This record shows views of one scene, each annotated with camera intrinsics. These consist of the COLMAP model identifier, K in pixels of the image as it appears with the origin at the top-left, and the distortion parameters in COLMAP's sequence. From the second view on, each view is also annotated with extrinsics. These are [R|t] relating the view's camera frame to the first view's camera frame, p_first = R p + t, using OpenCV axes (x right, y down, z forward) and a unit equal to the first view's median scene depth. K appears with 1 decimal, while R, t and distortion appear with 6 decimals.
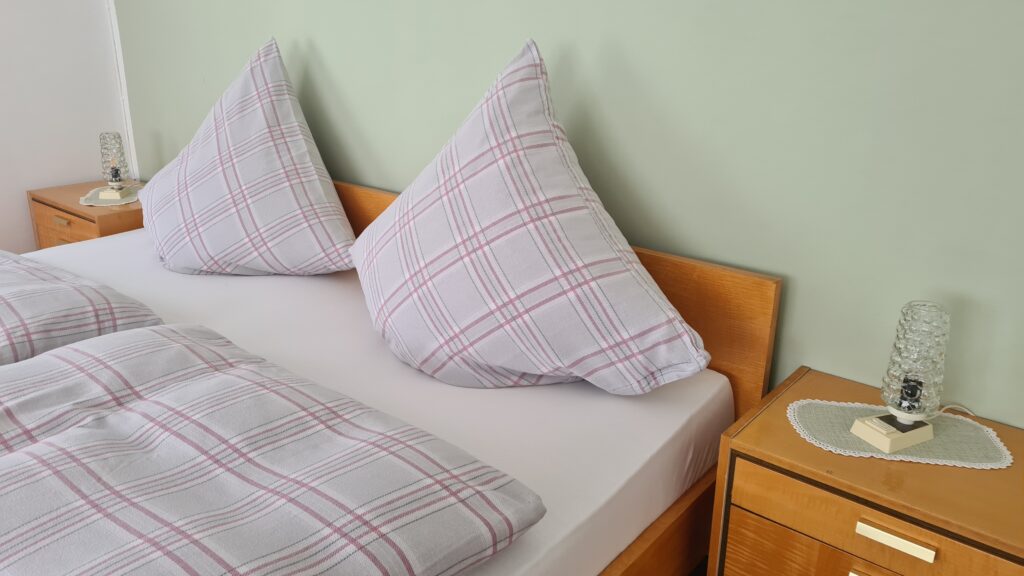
lens RADIAL K [[774.2, 0, 512.0], [0, 774.2, 288.0], [0, 0, 1]] dist [0.090204, -0.078016]
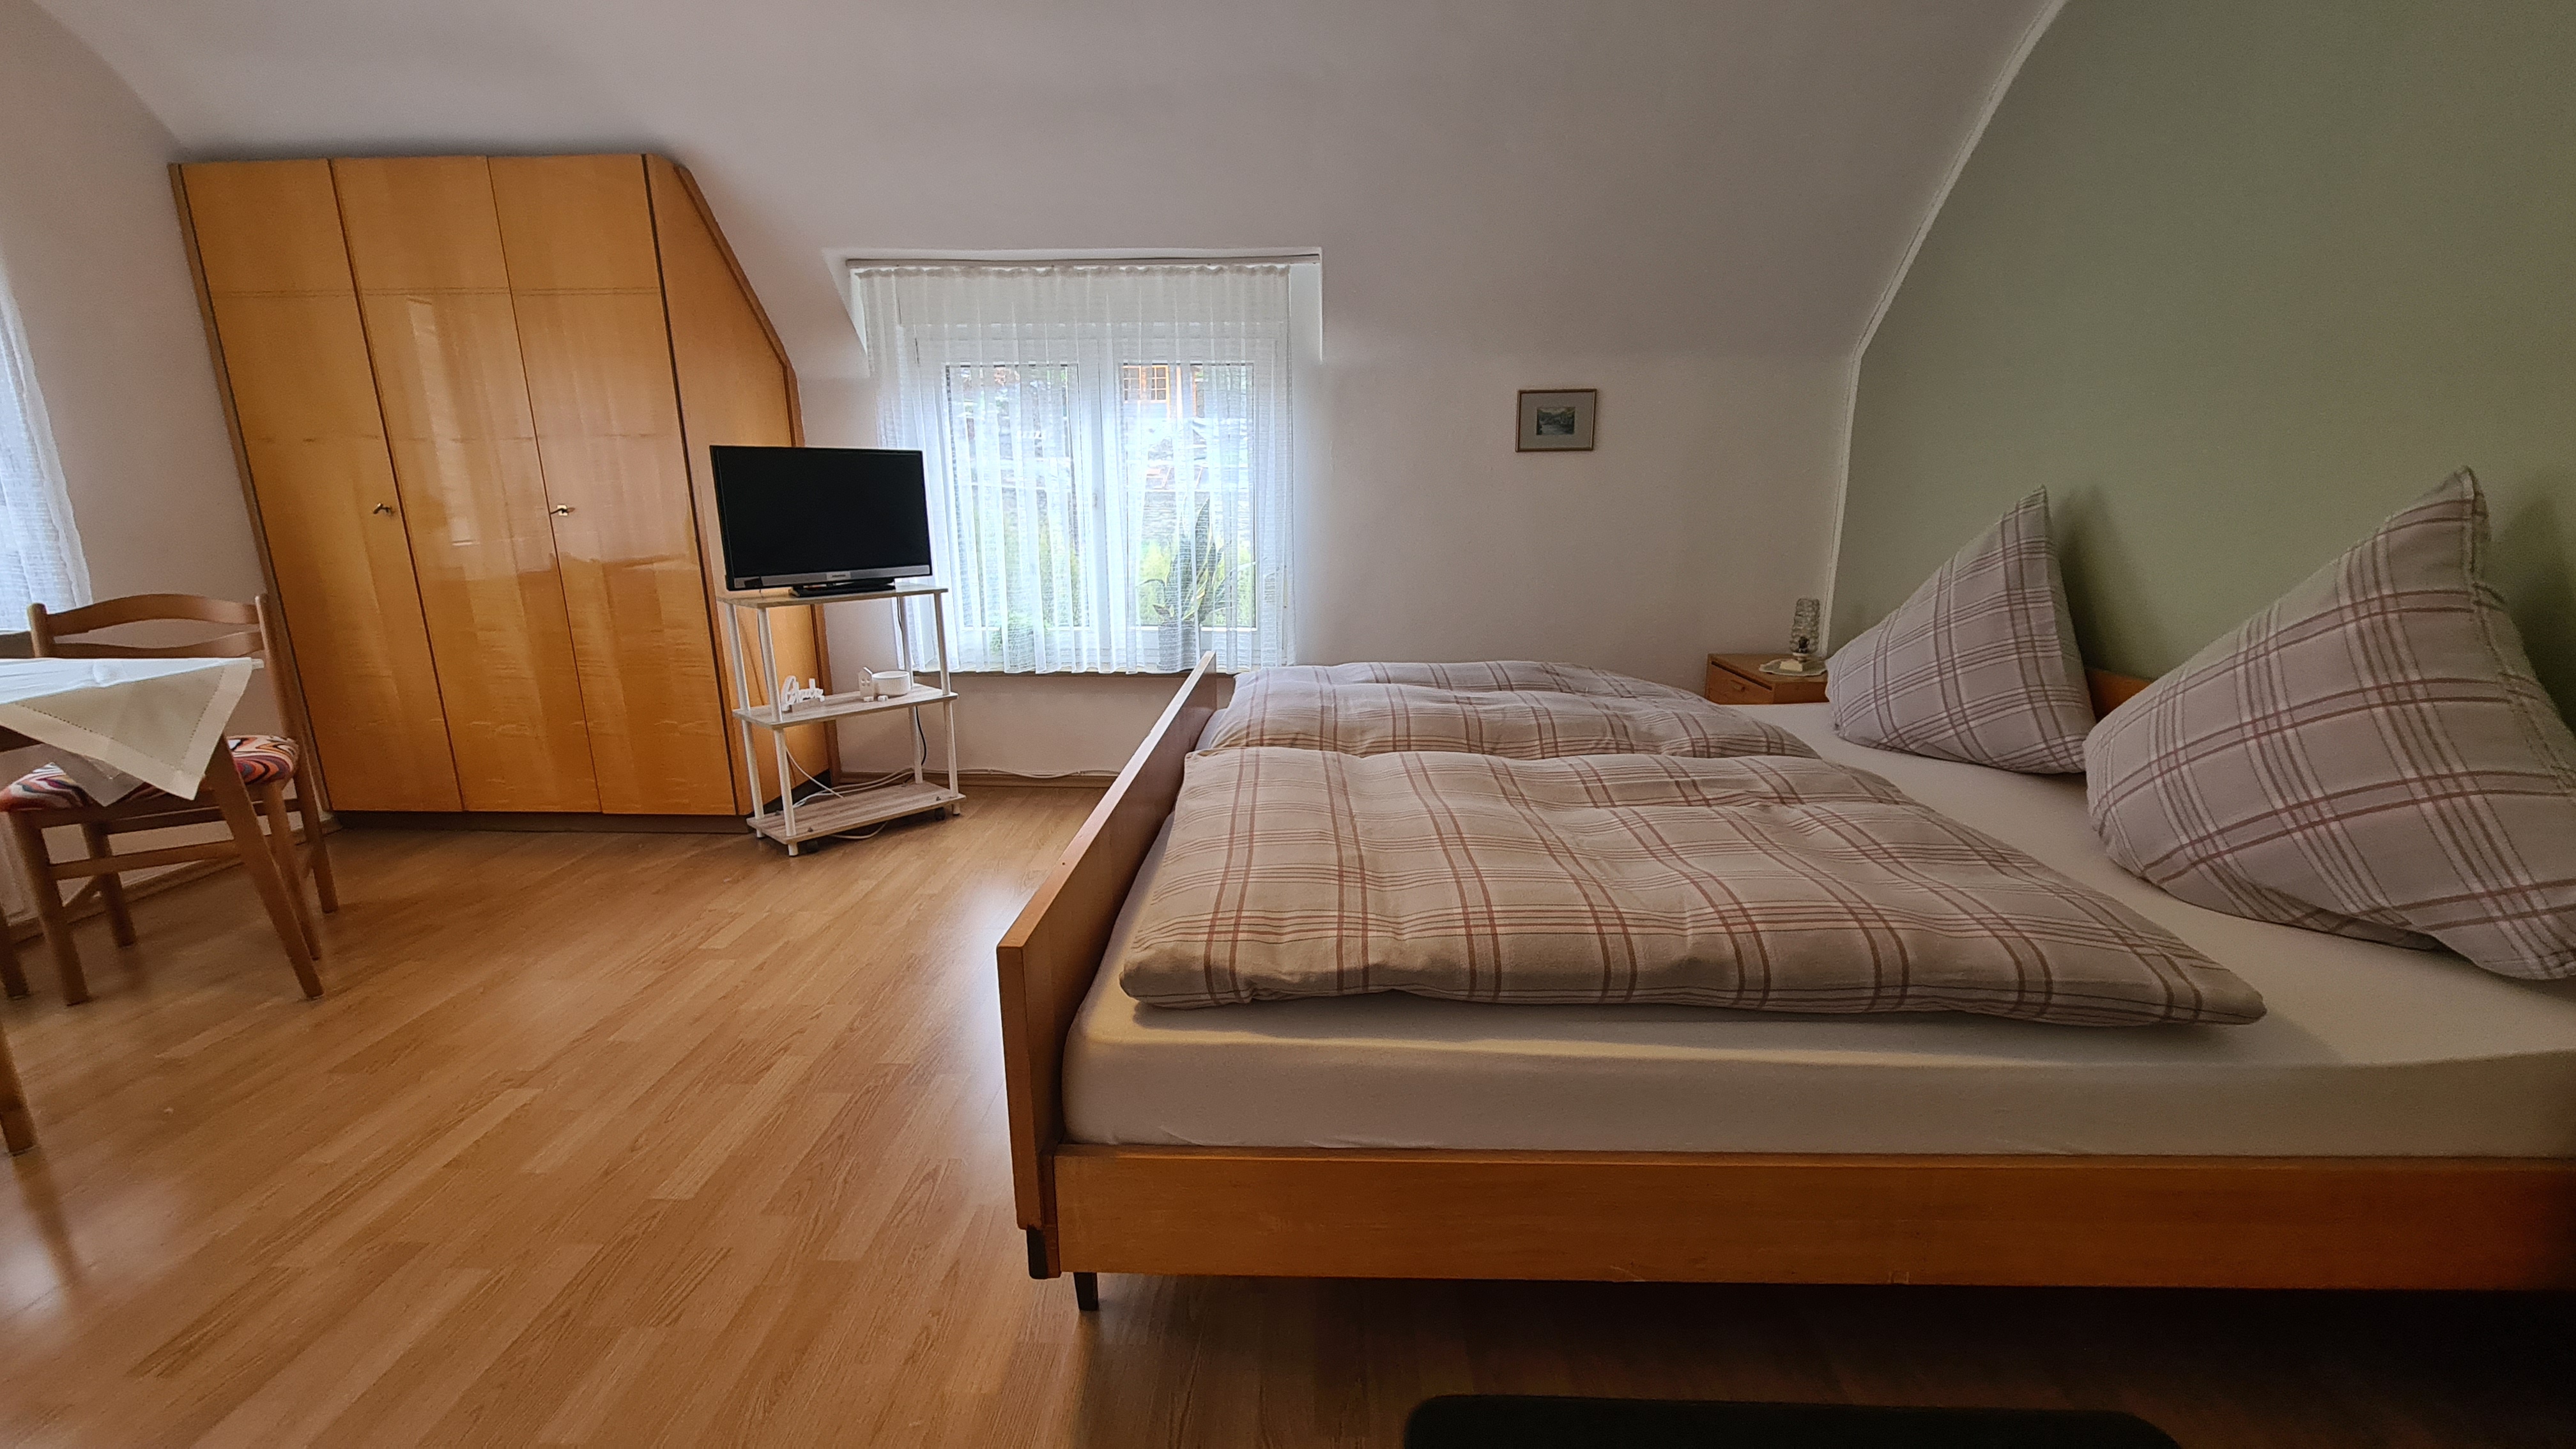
lens RADIAL K [[1073.0, 0, 1297.4], [0, 1073.0, 743.1], [0, 0, 1]] dist [-0.000215, 0.000037]
pose [[0.629832, 0.166437, -0.758690, 0.141386], [-0.245688, 0.969310, 0.008682, 0.173706], [0.736851, 0.180933, 0.651394, -0.355938]]
